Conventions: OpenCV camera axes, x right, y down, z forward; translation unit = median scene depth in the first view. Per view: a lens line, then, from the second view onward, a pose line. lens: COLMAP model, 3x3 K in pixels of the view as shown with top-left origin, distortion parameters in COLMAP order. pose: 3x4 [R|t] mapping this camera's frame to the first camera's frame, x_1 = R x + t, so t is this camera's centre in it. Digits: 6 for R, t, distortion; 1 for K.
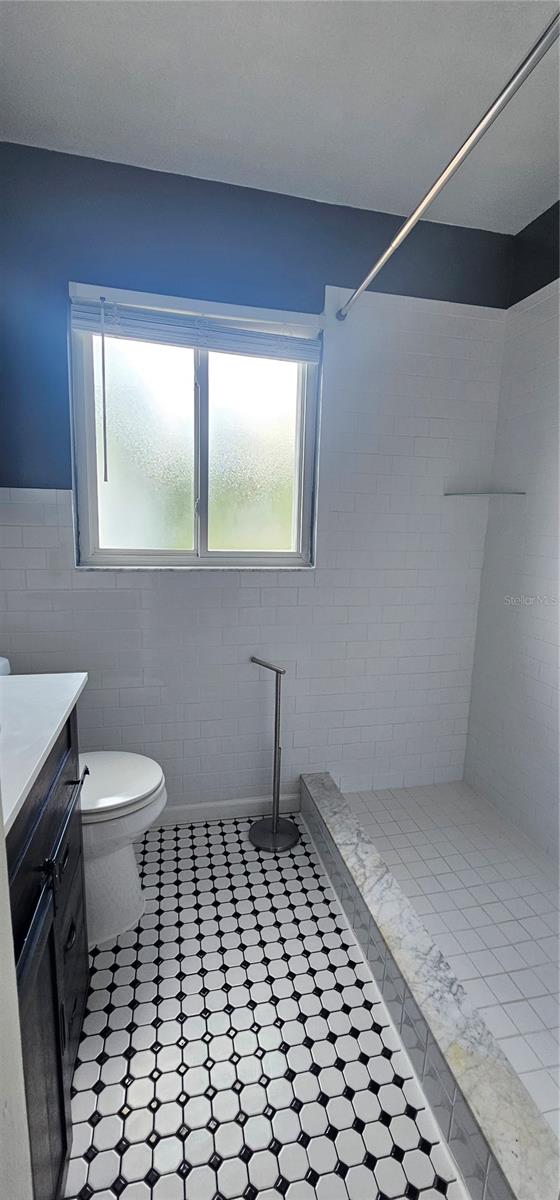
lens RADIAL K [[492.1, 0, 280.0], [0, 492.1, 600.0], [0, 0, 1]] dist [-0.000762, 0.000396]
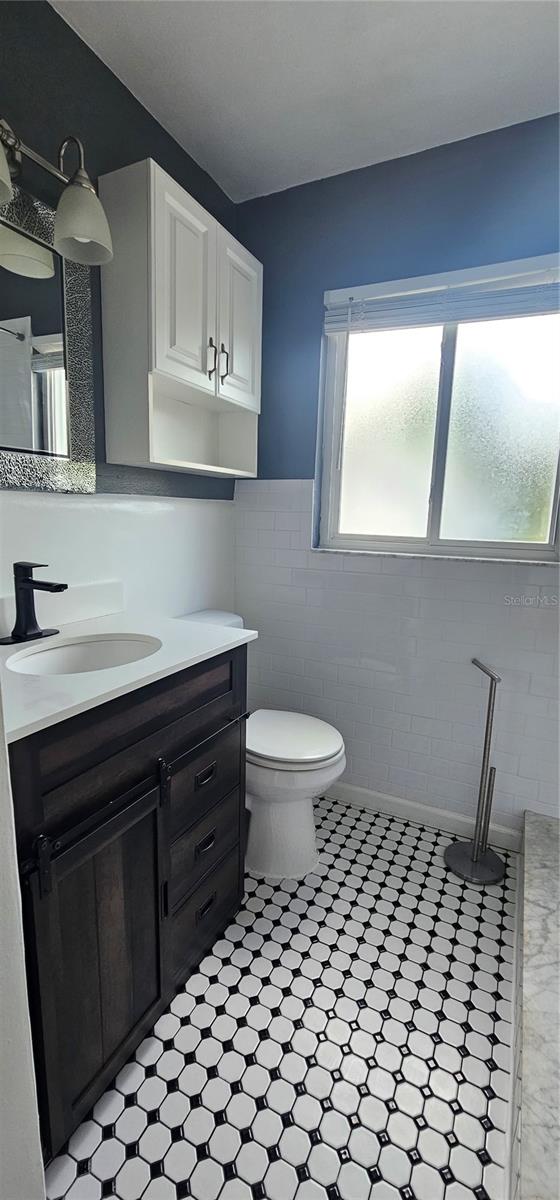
lens RADIAL K [[492.1, 0, 280.0], [0, 492.1, 600.0], [0, 0, 1]] dist [-0.000762, 0.000396]
pose [[0.775740, 0.102641, -0.622650, 0.239390], [-0.106283, 0.993840, 0.031416, 0.021923], [0.622038, 0.041806, 0.781870, 0.086884]]
